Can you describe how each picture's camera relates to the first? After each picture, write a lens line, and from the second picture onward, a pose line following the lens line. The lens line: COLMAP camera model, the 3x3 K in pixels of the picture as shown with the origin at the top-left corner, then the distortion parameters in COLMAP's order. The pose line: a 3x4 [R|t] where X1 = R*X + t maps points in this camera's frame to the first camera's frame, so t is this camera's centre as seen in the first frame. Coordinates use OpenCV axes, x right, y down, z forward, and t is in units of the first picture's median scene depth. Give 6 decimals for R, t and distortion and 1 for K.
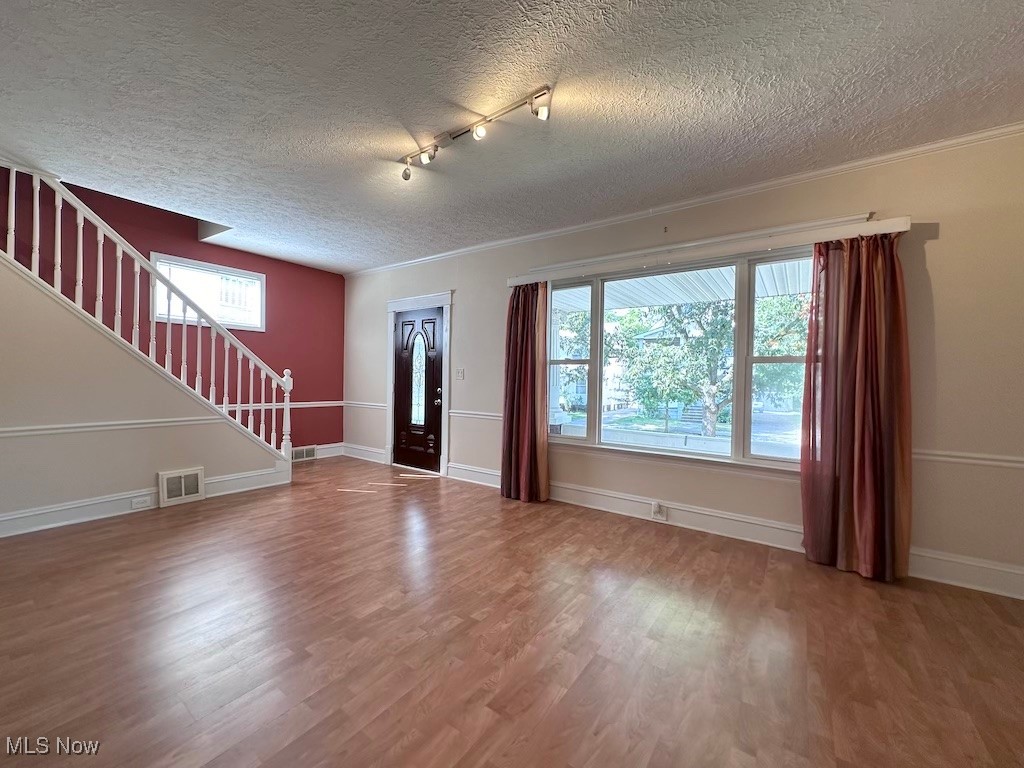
lens RADIAL K [[409.7, 0, 511.4], [0, 409.7, 385.7], [0, 0, 1]] dist [-0.004514, 0.001325]
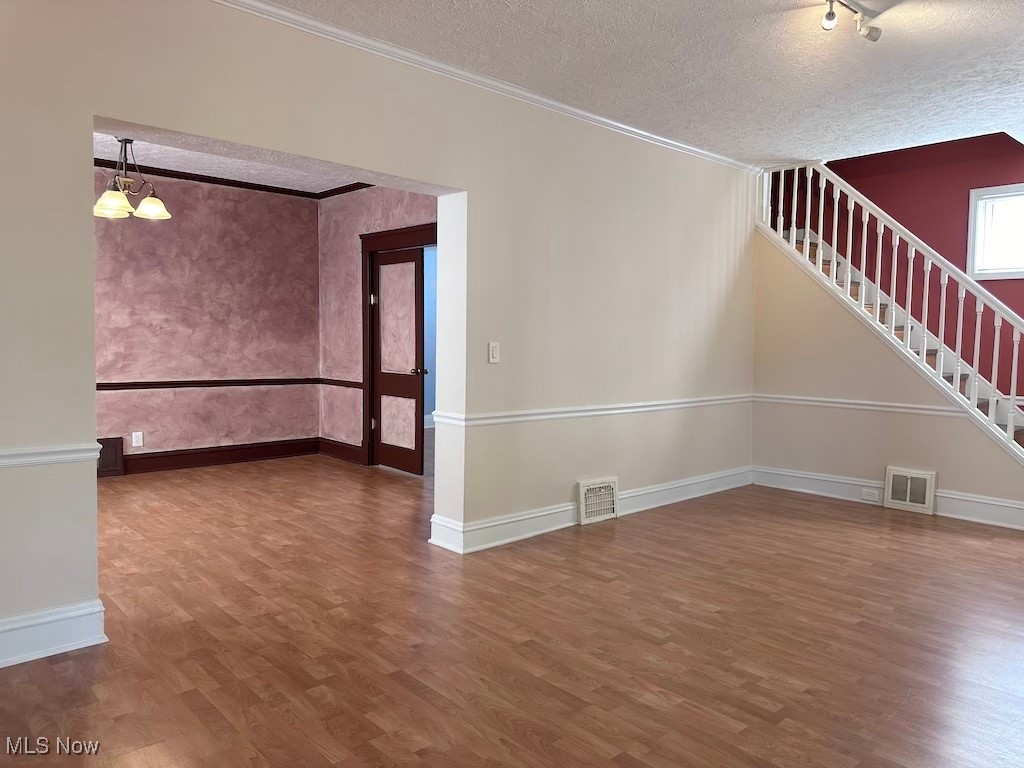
lens RADIAL K [[719.6, 0, 508.9], [0, 719.6, 379.5], [0, 0, 1]] dist [0.072431, -0.093052]
pose [[-0.216749, 0.036593, -0.975541, 0.729715], [-0.033543, 0.998428, 0.044904, -0.006849], [0.975651, 0.042455, -0.215181, 0.522336]]
